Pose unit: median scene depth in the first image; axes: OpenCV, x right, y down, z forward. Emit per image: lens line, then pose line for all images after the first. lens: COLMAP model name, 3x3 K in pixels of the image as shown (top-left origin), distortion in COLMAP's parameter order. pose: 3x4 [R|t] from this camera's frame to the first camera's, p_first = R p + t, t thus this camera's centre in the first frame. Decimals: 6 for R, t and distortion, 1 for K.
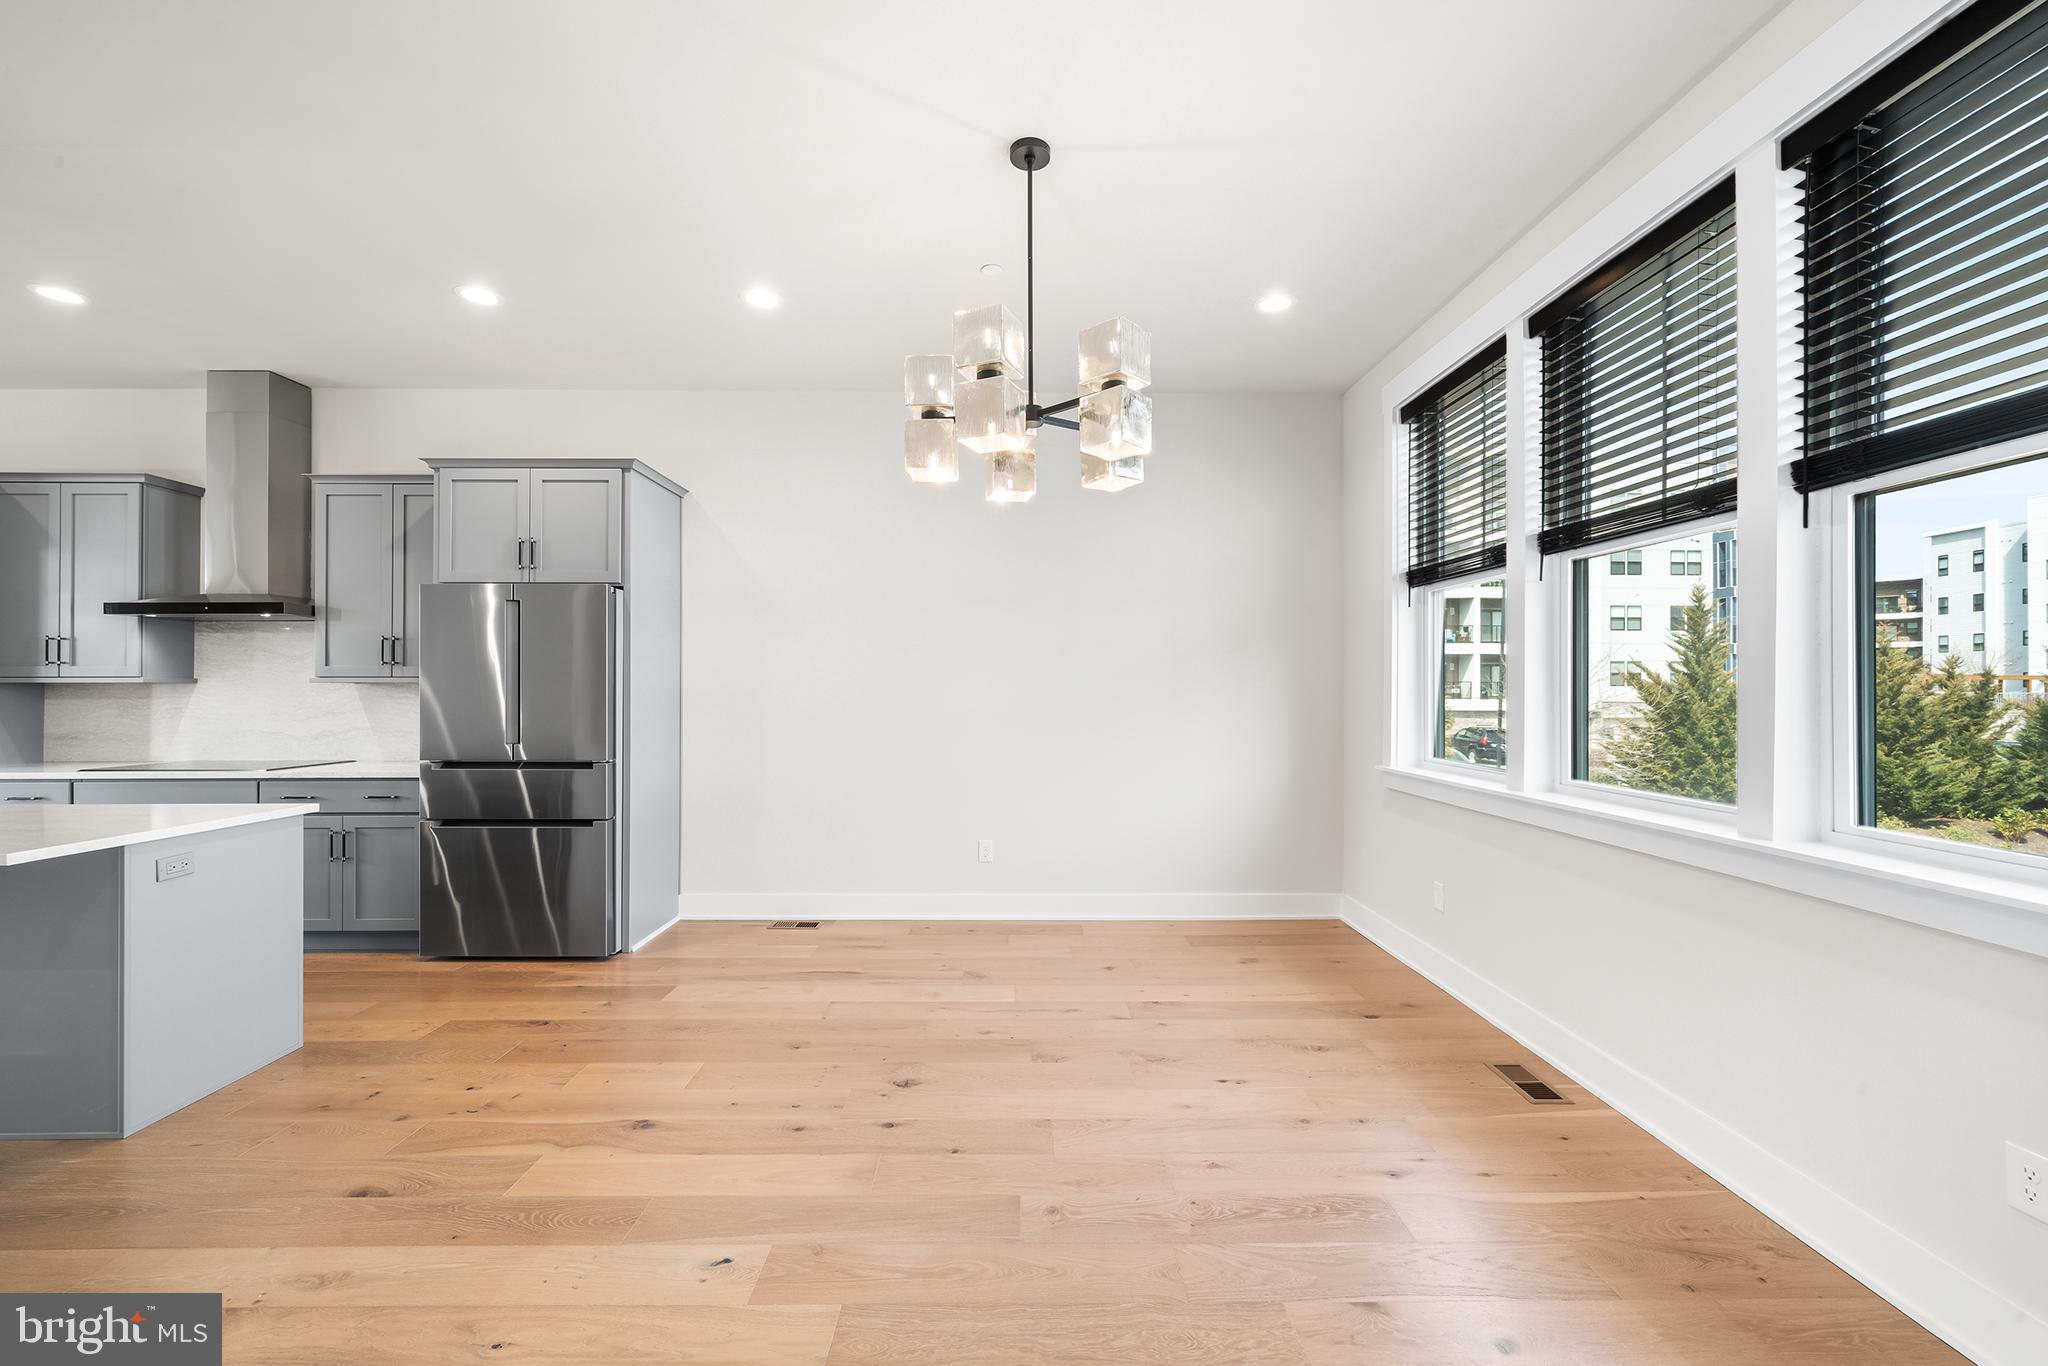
lens RADIAL K [[799.3, 0, 1003.7], [0, 799.3, 703.6], [0, 0, 1]] dist [0.001603, -0.000485]
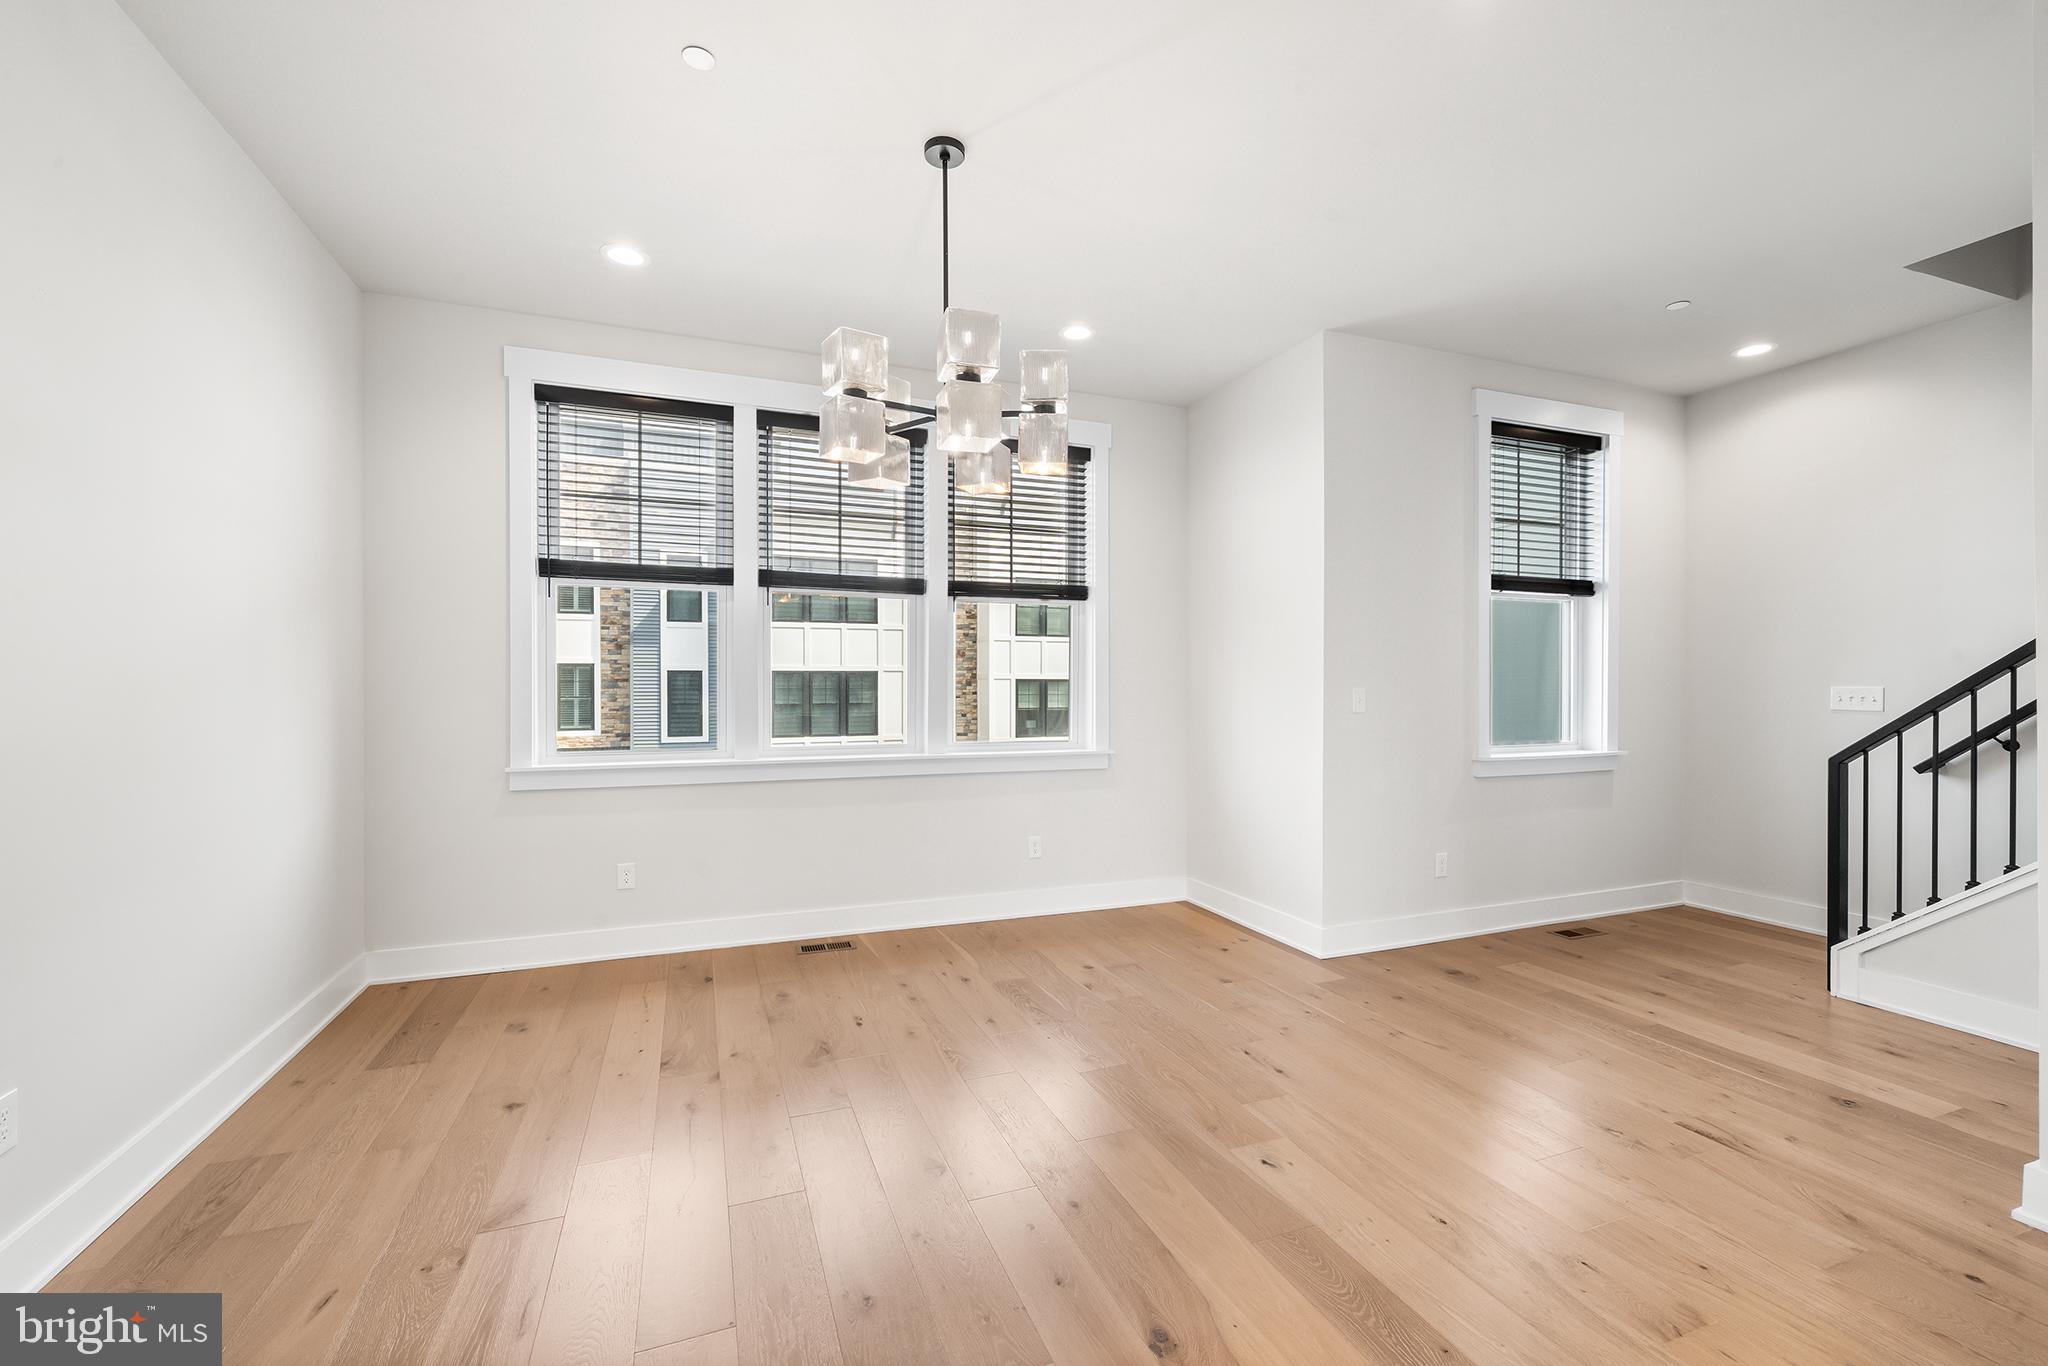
lens RADIAL K [[854.2, 0, 1017.1], [0, 854.2, 682.4], [0, 0, 1]] dist [0.002669, 0.000316]
pose [[-0.353716, 0.003115, 0.935348, -0.732708], [0.011714, 0.999931, 0.001100, -0.015697], [-0.935280, 0.011345, -0.353728, 0.926335]]
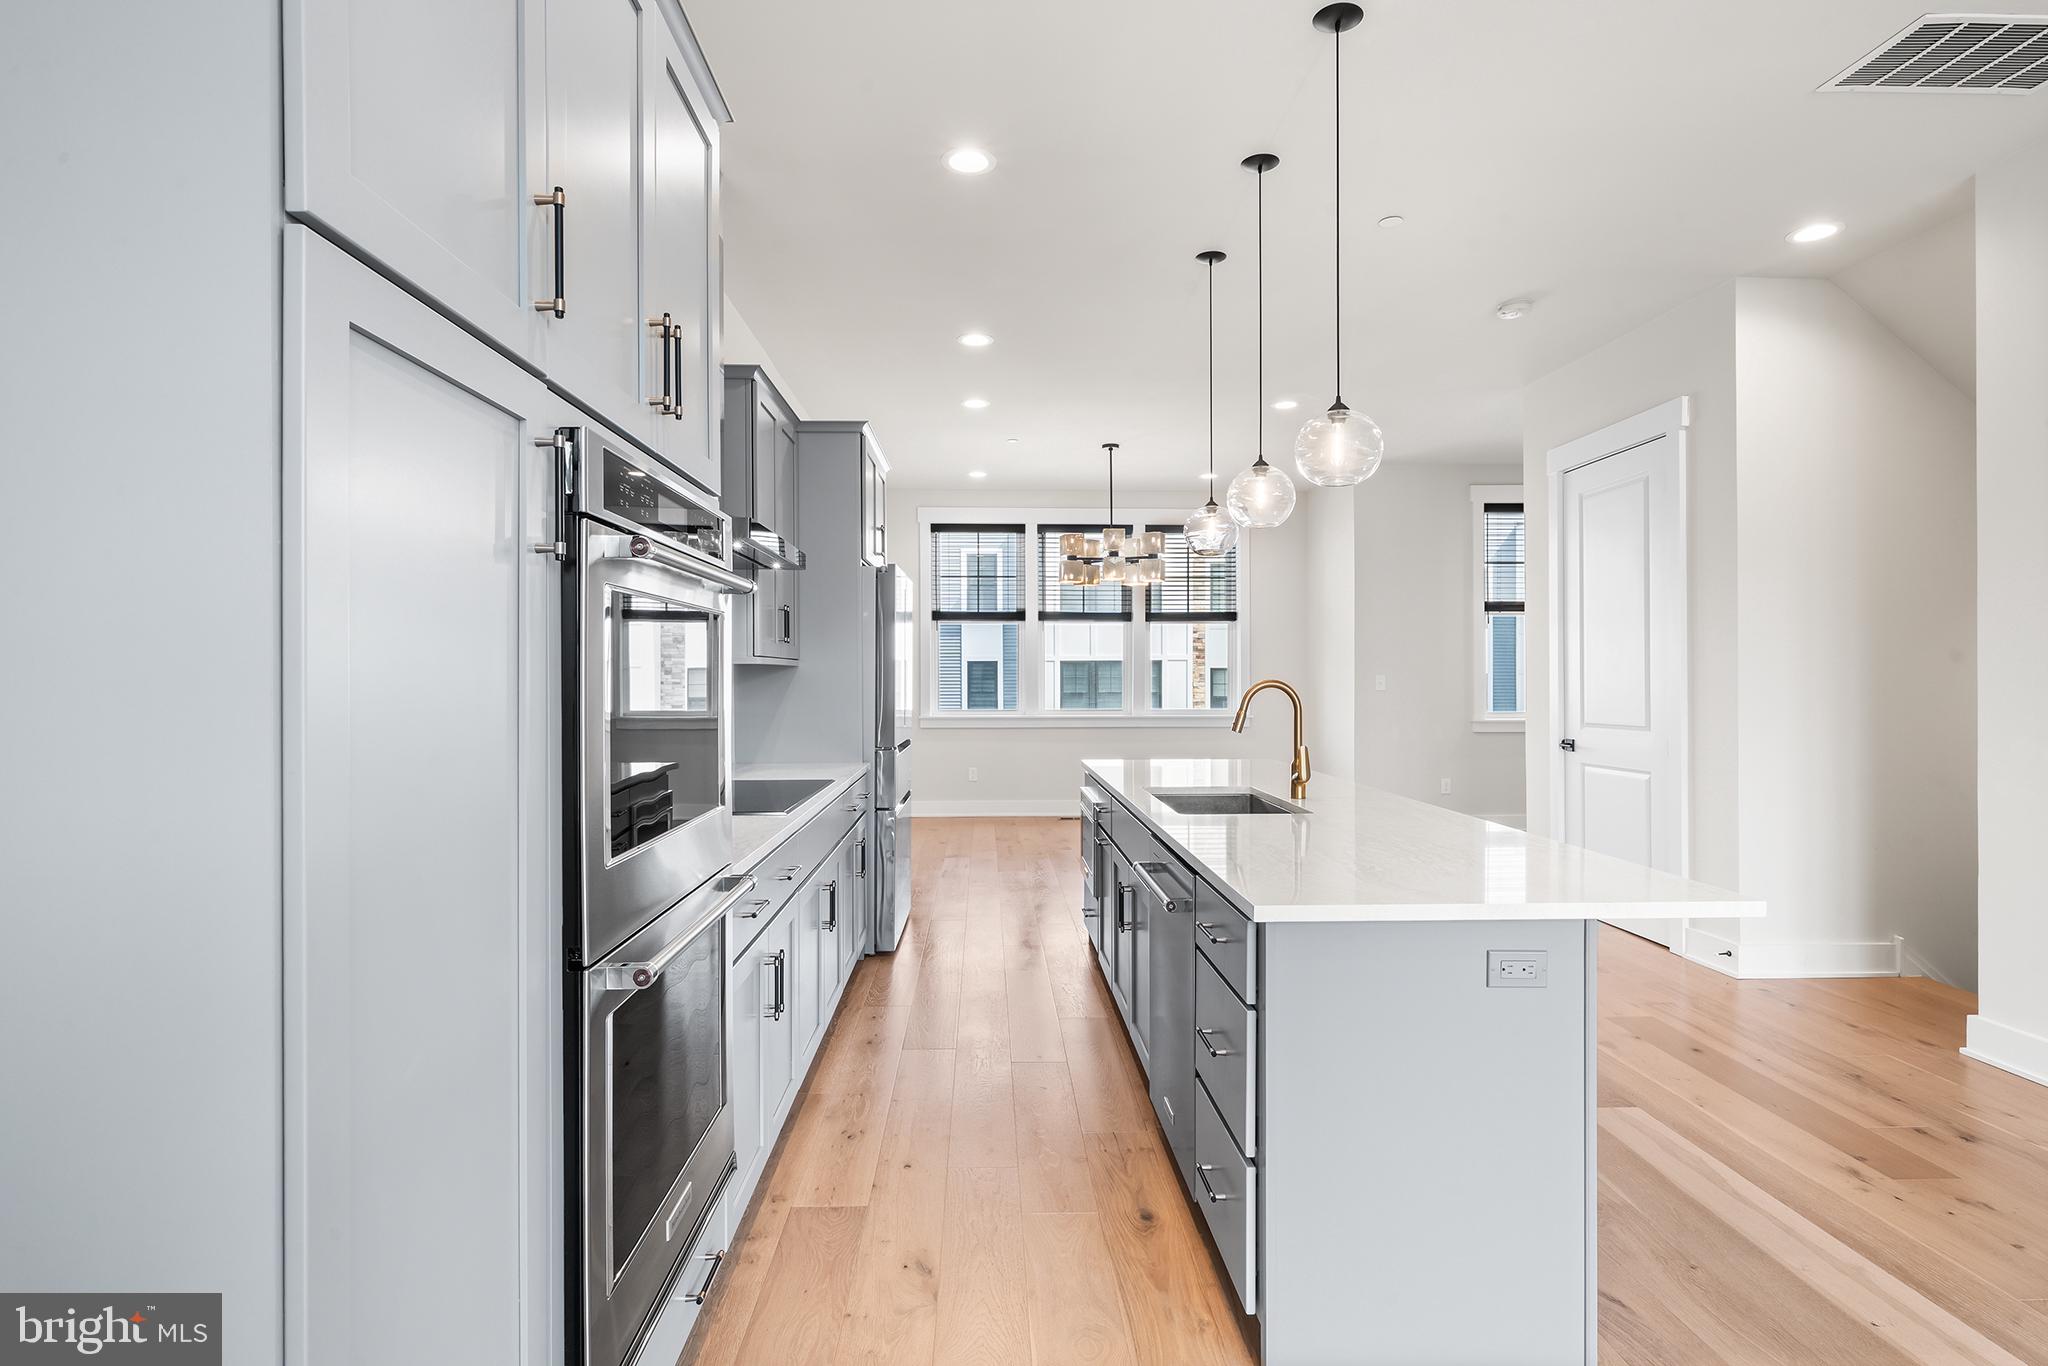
lens RADIAL K [[1025.7, 0, 1019.2], [0, 1025.7, 674.7], [0, 0, 1]] dist [-0.004597, 0.002758]
pose [[-0.035077, -0.000015, 0.999385, -2.168924], [0.011745, 0.999931, 0.000427, -0.017070], [-0.999316, 0.011753, -0.035074, 0.985218]]
